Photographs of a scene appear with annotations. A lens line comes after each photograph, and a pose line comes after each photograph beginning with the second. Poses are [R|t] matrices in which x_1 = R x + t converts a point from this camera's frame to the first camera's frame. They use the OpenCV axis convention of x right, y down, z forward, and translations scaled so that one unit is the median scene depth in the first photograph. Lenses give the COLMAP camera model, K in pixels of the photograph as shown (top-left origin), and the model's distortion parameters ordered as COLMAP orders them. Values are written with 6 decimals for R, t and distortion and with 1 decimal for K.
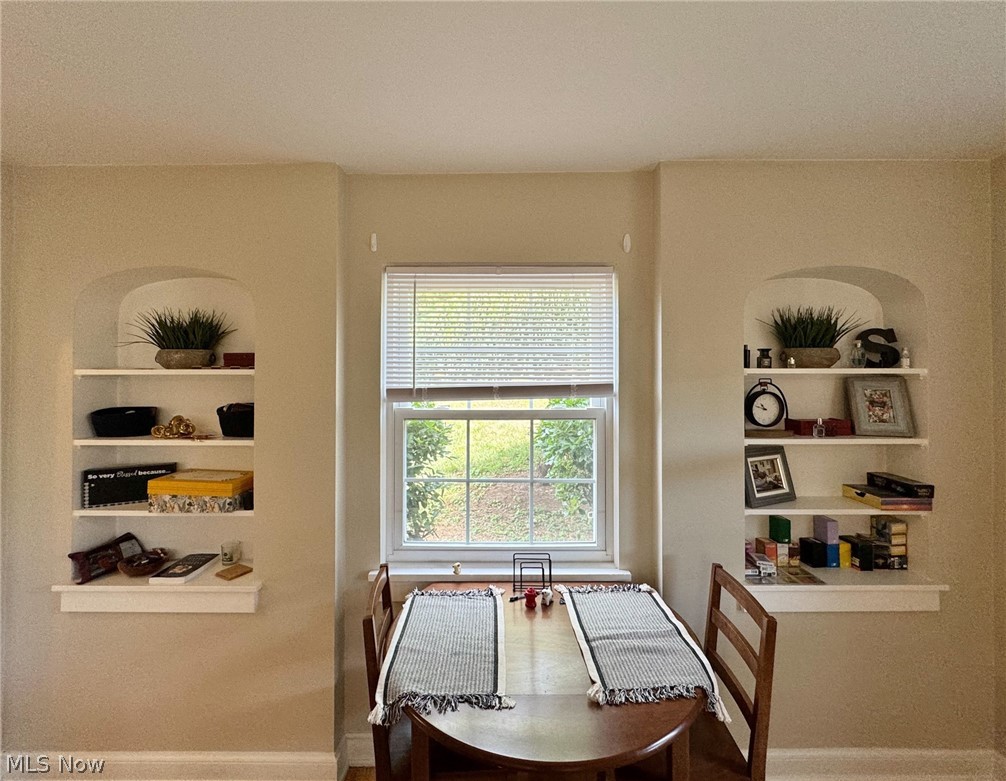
lens RADIAL K [[432.4, 0, 499.8], [0, 432.4, 382.1], [0, 0, 1]] dist [-0.019532, -0.000170]
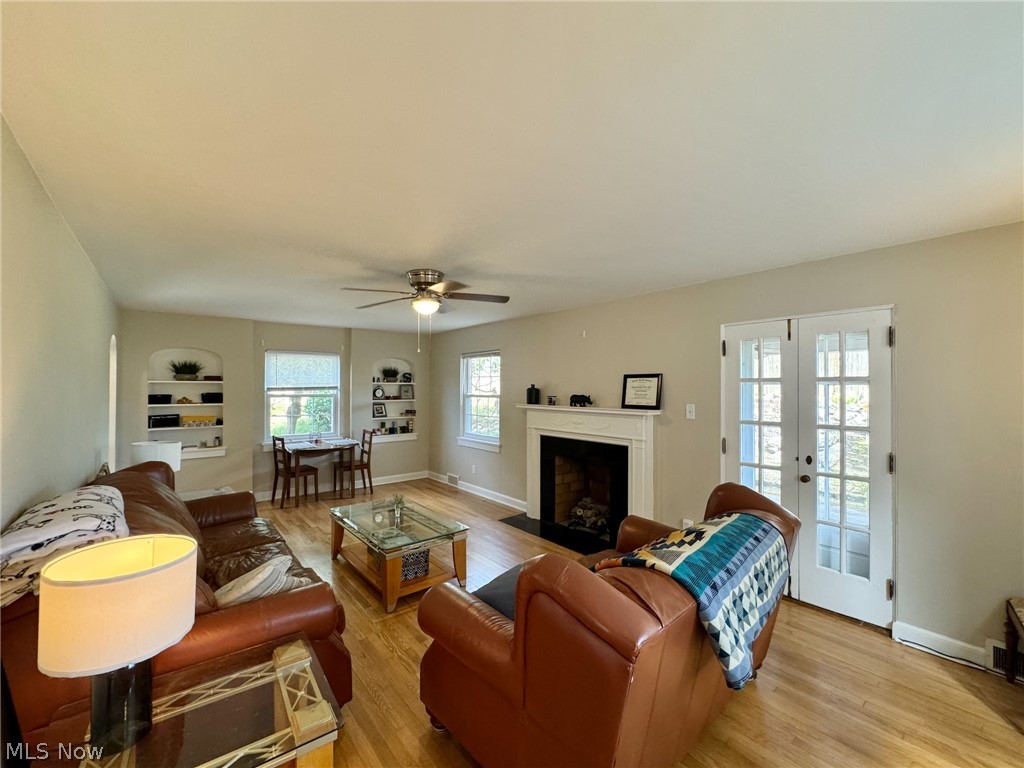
lens RADIAL K [[434.2, 0, 514.5], [0, 434.2, 383.0], [0, 0, 1]] dist [-0.005092, -0.000838]
pose [[0.784203, 0.007792, 0.620456, -0.839540], [-0.004604, 0.999967, -0.006739, -0.007002], [-0.620487, 0.002428, 0.784213, -2.792571]]
